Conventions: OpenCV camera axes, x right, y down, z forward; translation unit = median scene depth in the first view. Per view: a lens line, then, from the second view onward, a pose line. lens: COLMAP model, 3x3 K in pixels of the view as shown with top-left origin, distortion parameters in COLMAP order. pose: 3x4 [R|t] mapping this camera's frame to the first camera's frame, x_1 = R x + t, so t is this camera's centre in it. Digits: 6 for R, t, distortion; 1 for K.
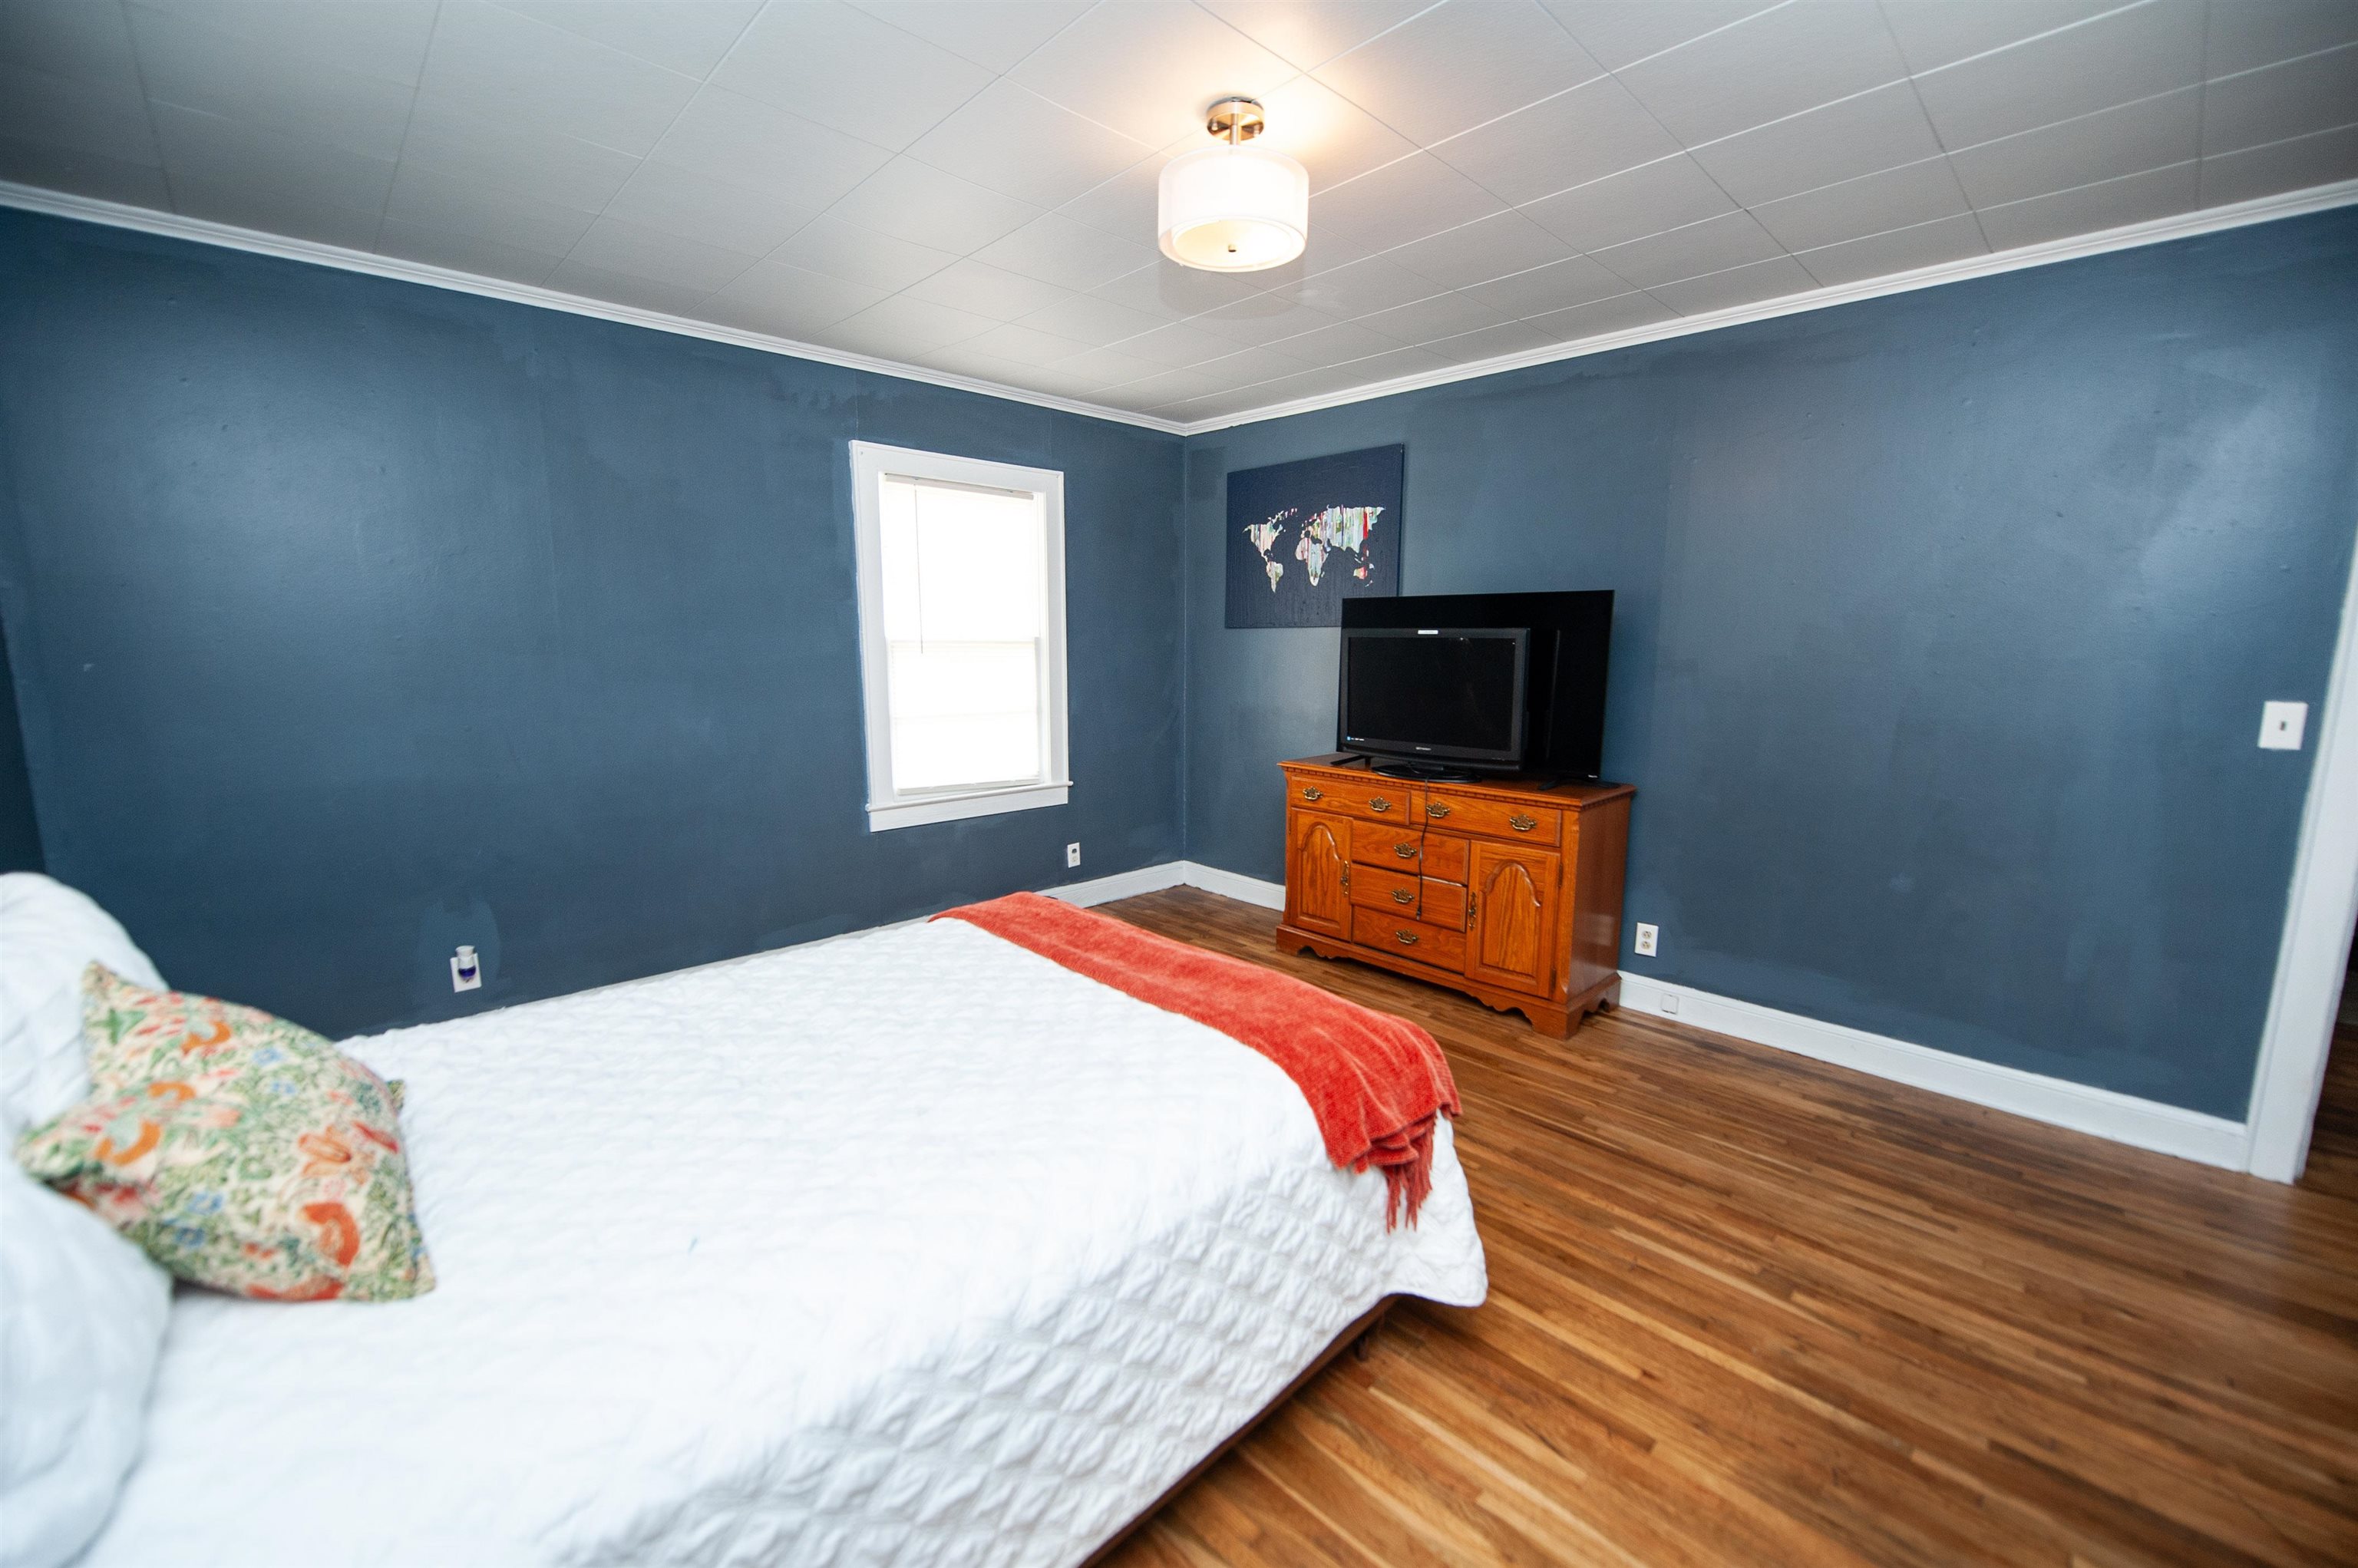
lens RADIAL K [[953.0, 0, 1193.7], [0, 953.0, 788.9], [0, 0, 1]] dist [-0.023302, -0.000874]
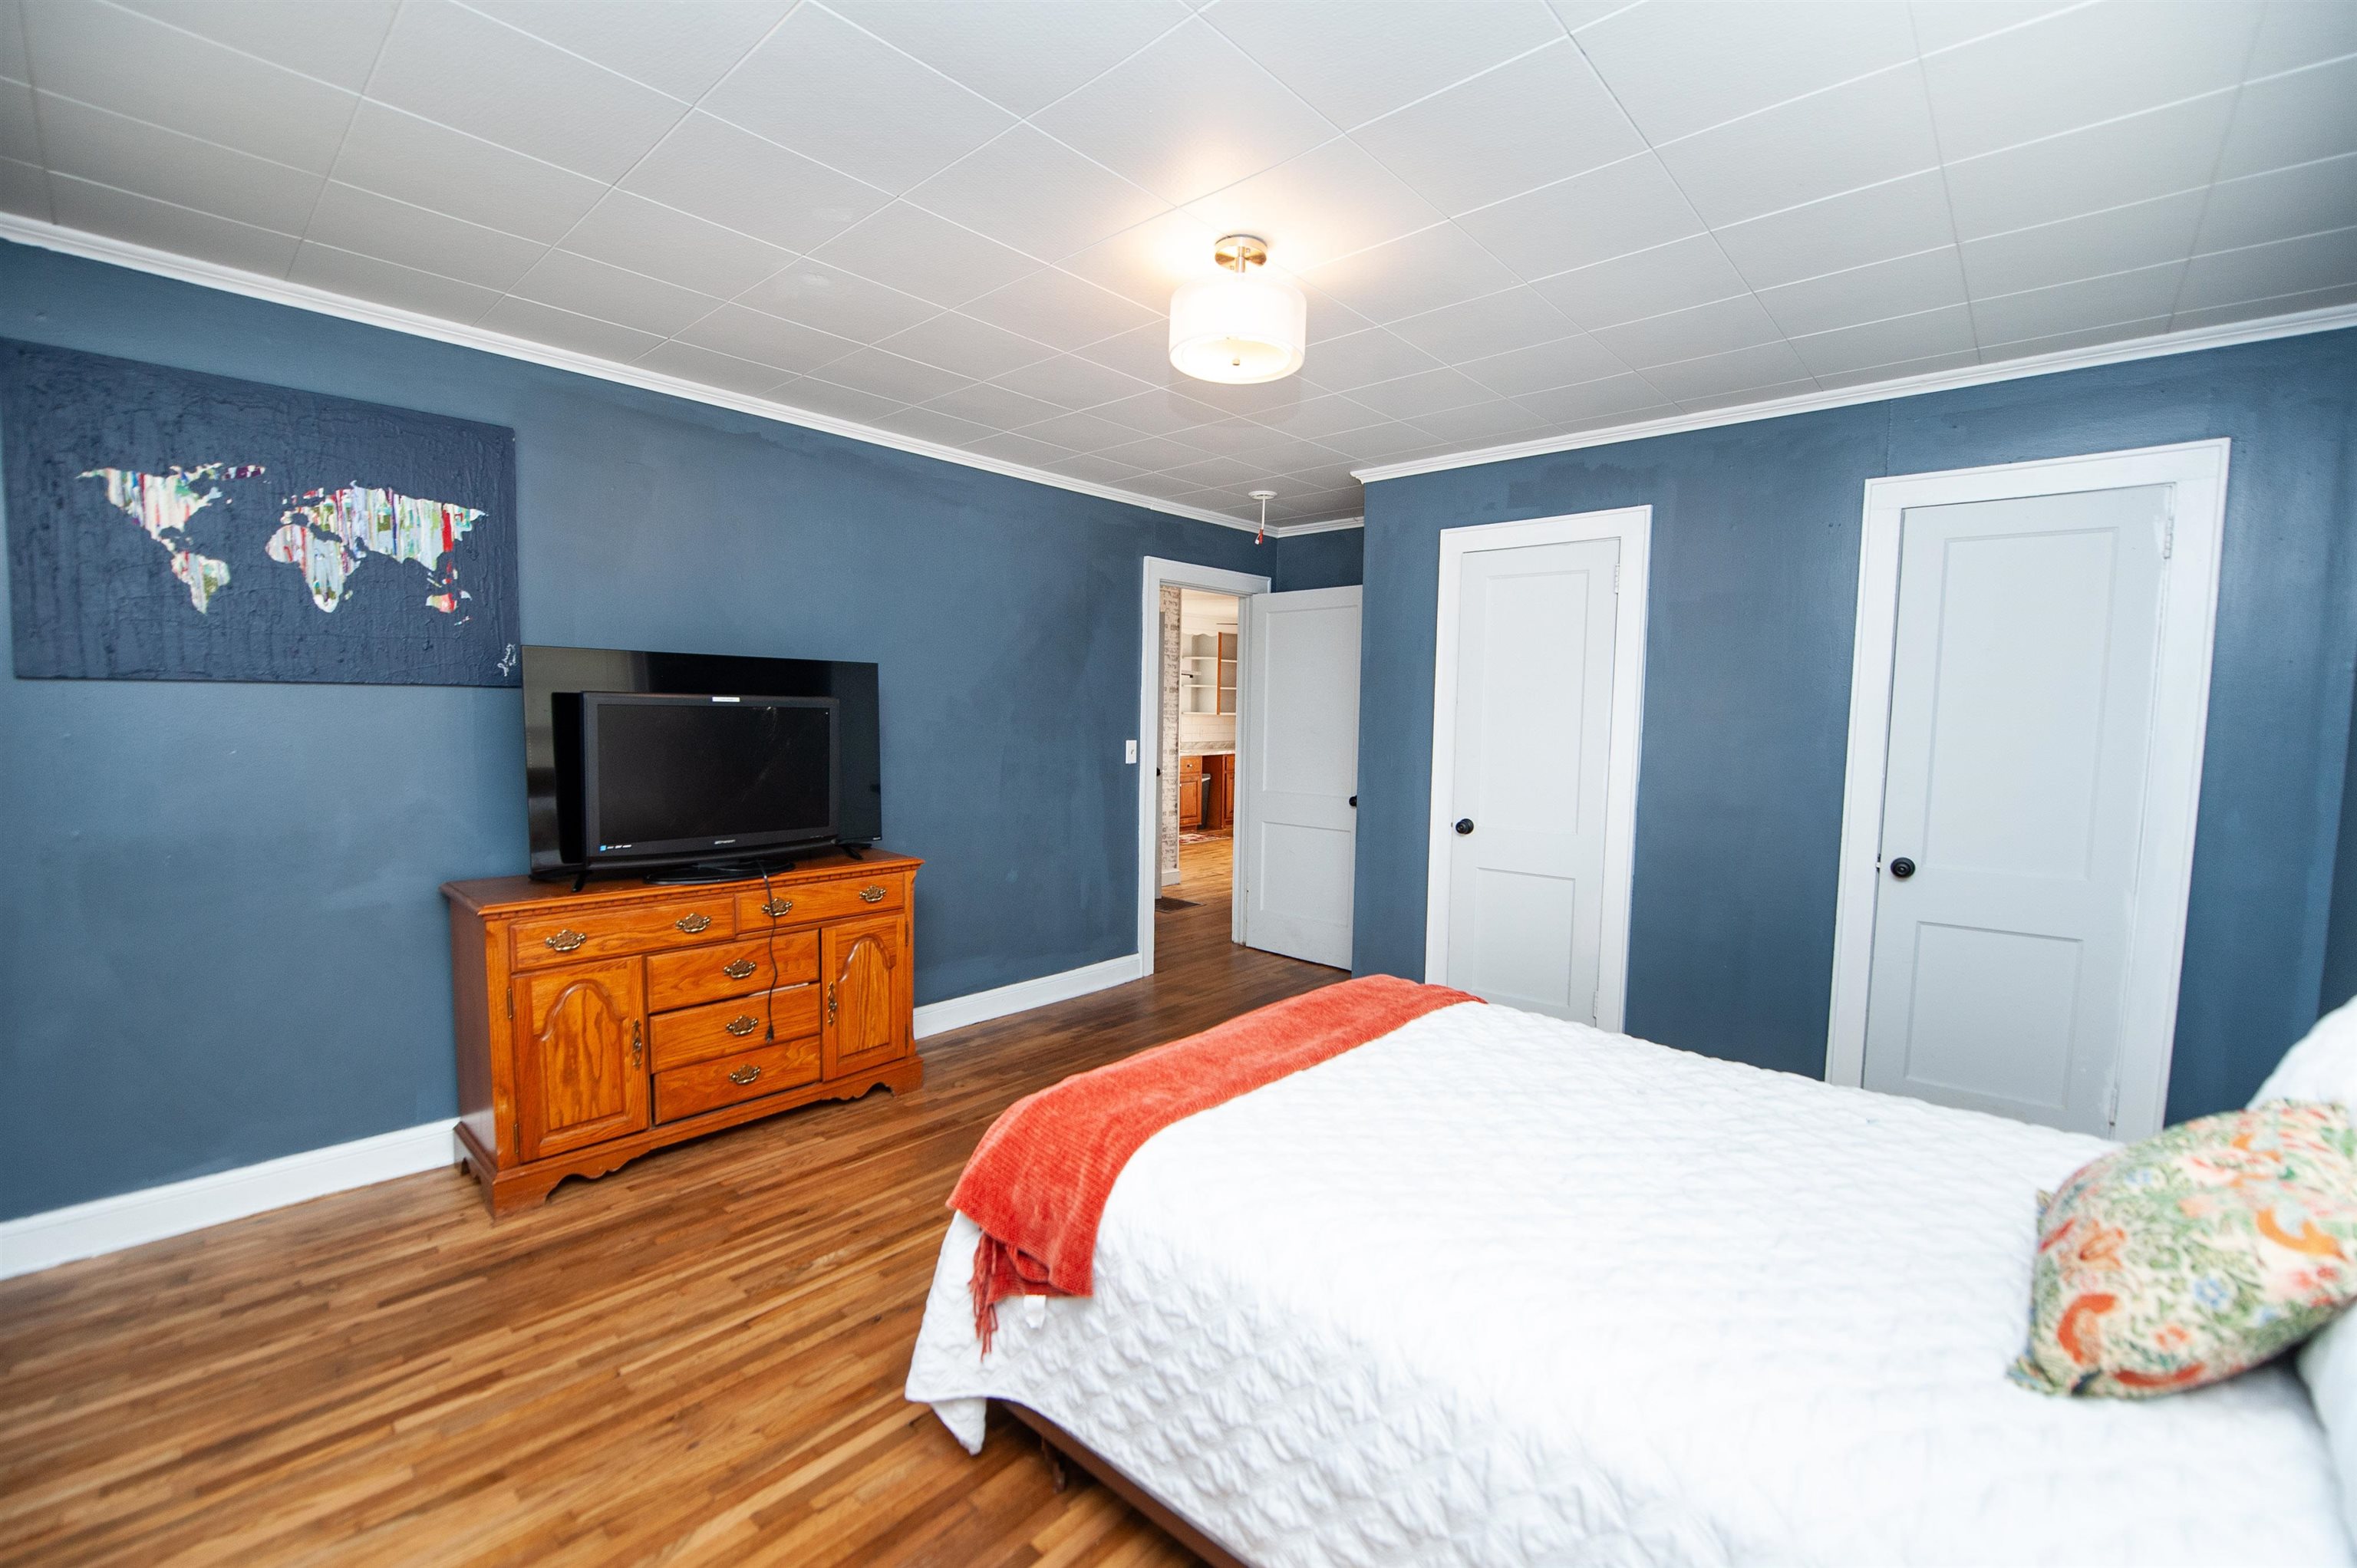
lens RADIAL K [[952.5, 0, 1193.1], [0, 952.5, 788.9], [0, 0, 1]] dist [-0.023302, -0.000874]
pose [[-0.076991, -0.081726, 0.993677, -0.527891], [0.140734, 0.985766, 0.091979, -0.093919], [-0.987049, 0.146926, -0.064394, 0.583805]]
